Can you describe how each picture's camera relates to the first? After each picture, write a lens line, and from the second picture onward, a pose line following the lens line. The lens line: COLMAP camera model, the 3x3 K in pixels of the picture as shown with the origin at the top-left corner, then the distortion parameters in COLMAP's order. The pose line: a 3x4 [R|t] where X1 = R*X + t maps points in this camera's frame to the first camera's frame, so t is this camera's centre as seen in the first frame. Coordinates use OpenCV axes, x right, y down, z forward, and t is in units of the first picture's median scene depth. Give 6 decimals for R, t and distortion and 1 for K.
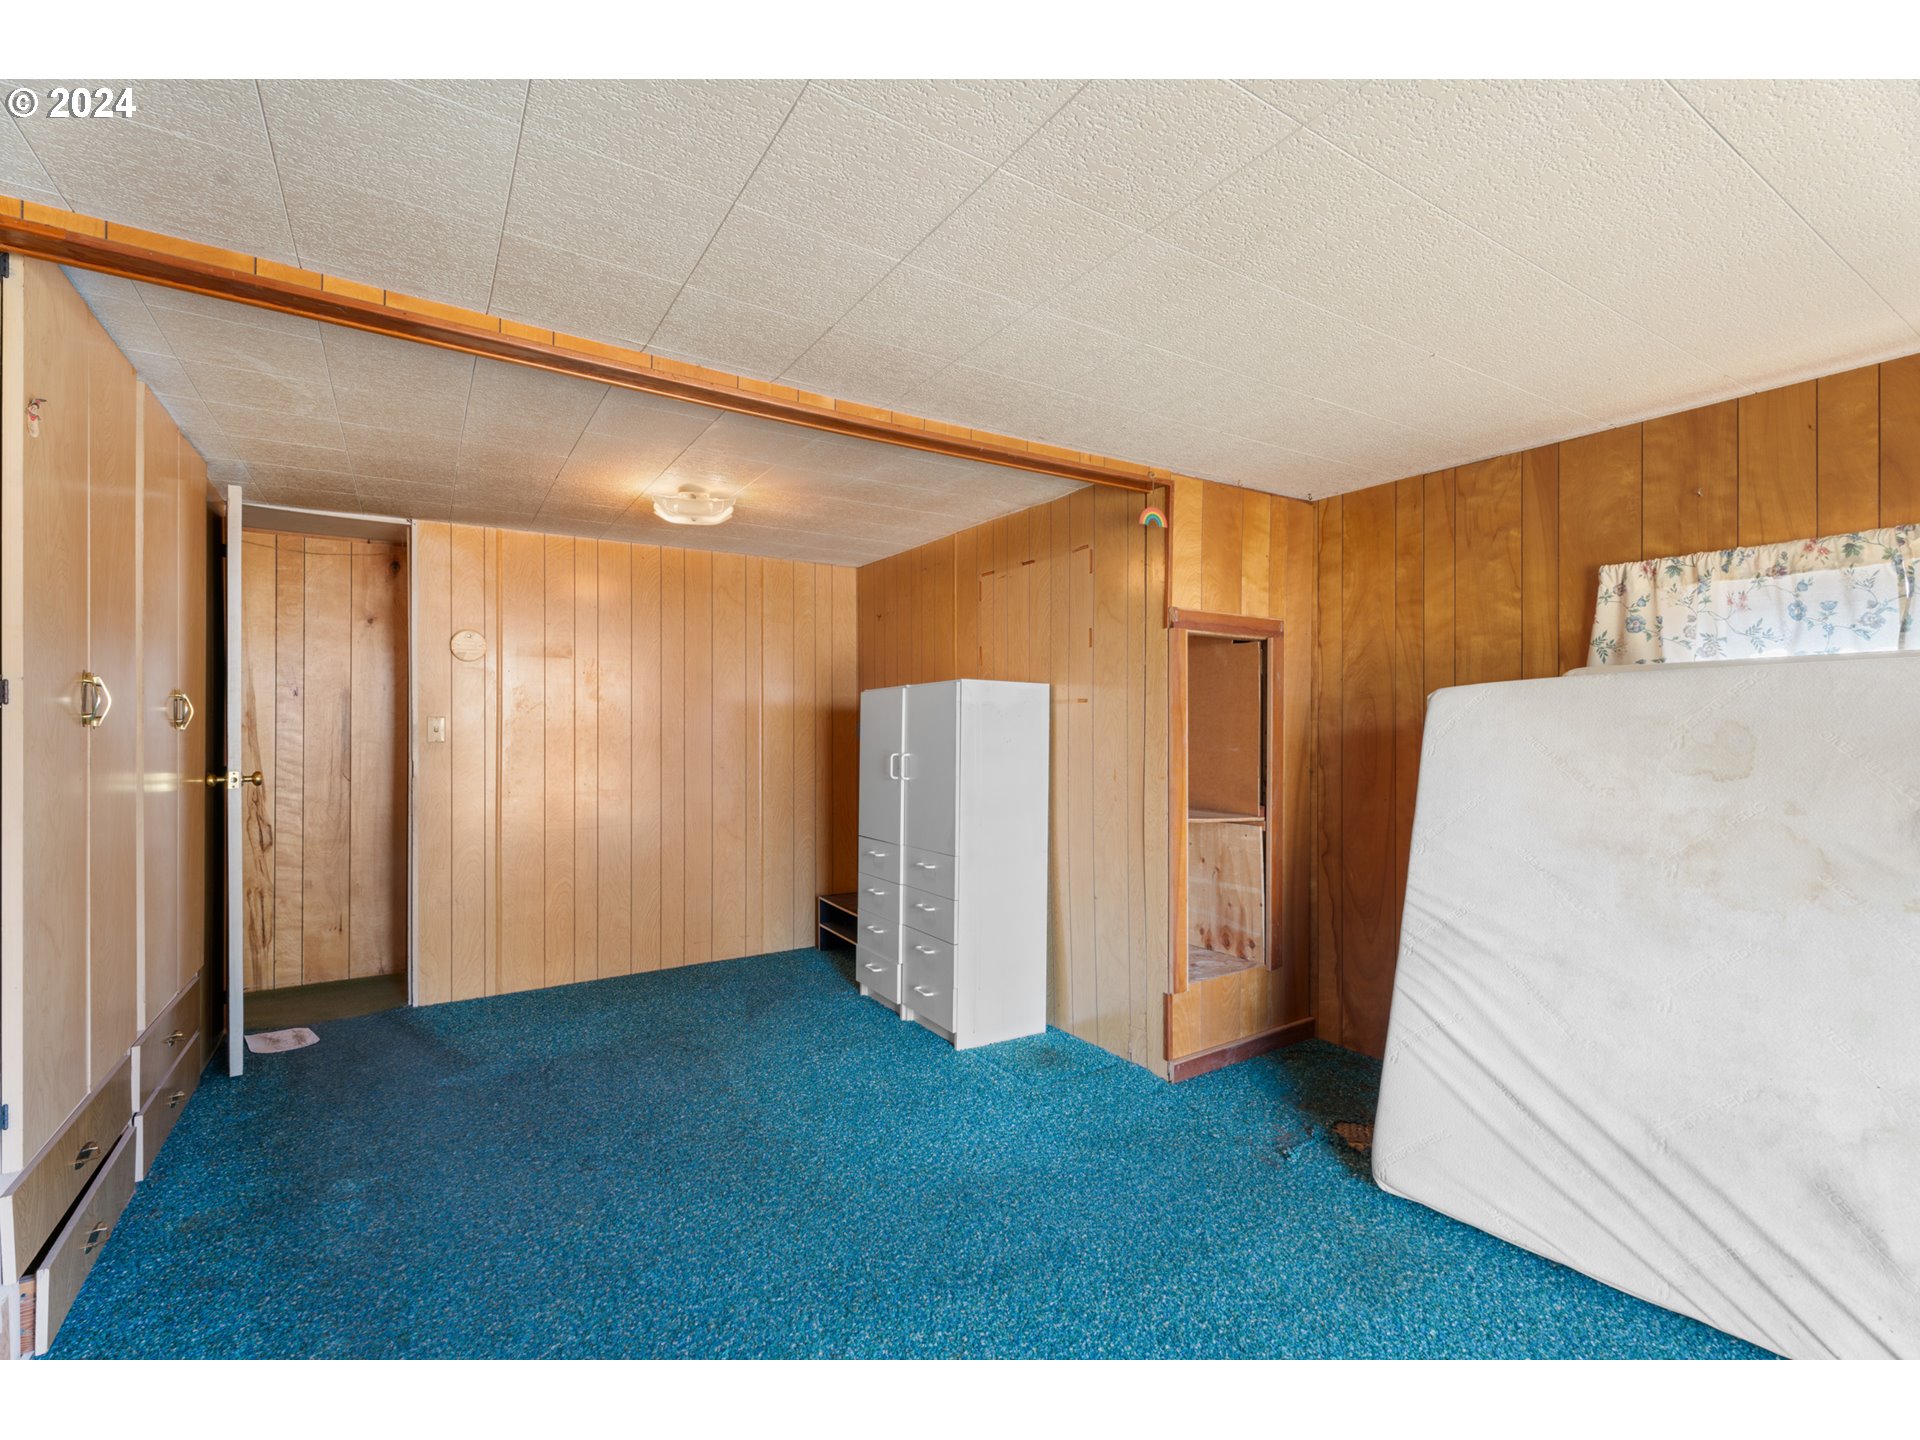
lens RADIAL K [[851.0, 0, 968.0], [0, 851.0, 723.2], [0, 0, 1]] dist [-0.000375, 0.000103]
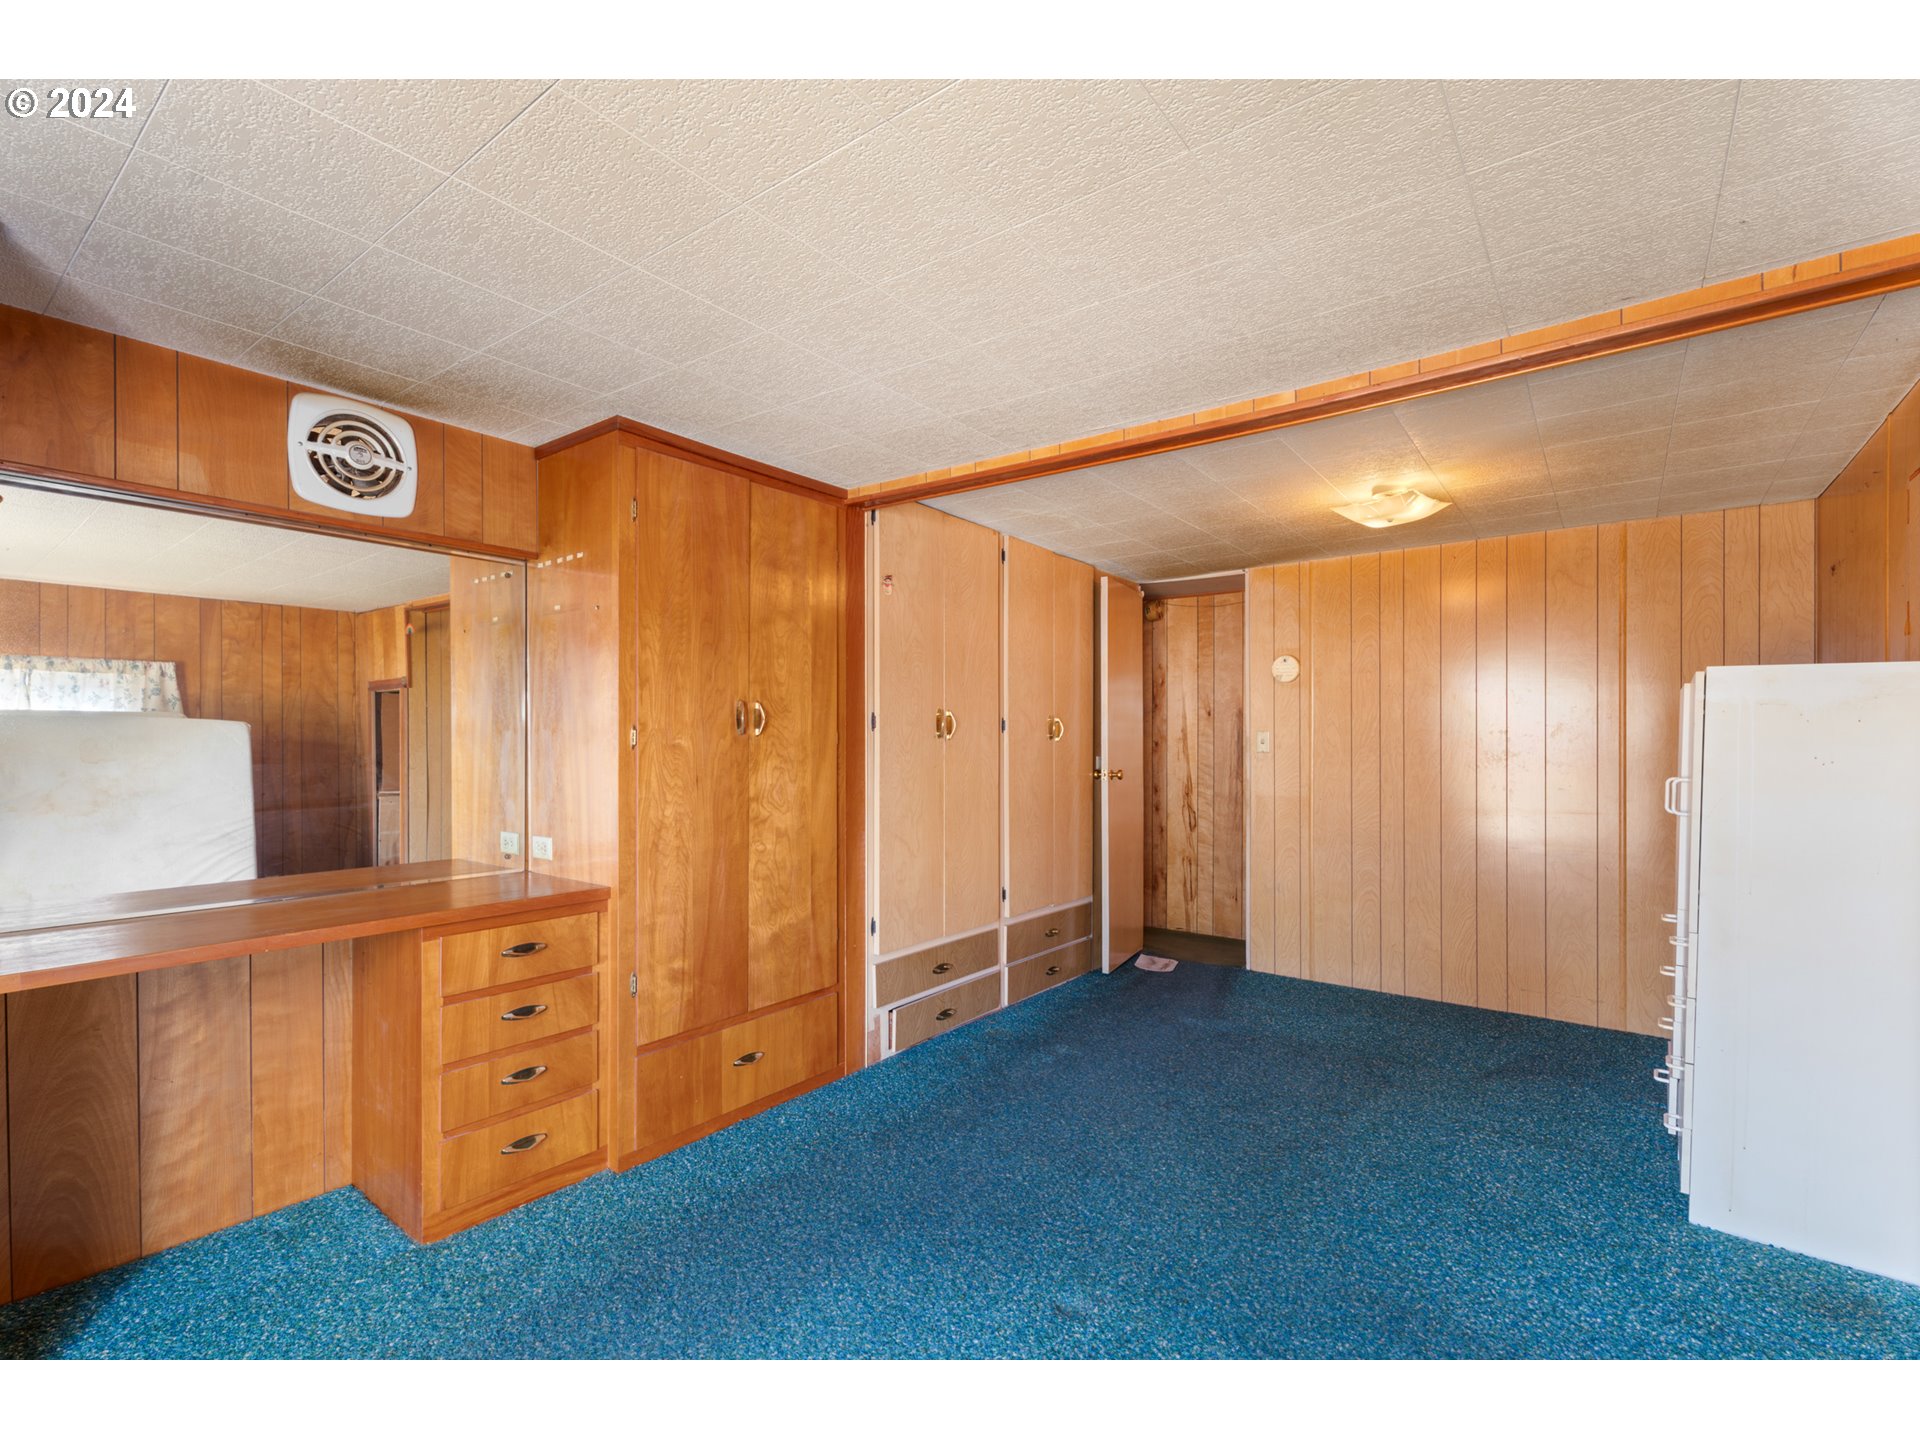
lens RADIAL K [[863.4, 0, 954.0], [0, 863.4, 736.9], [0, 0, 1]] dist [-0.001712, -0.000091]
pose [[0.330619, -0.002361, -0.943761, 0.372961], [0.001663, 0.999997, -0.001919, 0.002670], [0.943763, -0.000935, 0.330622, 0.195902]]
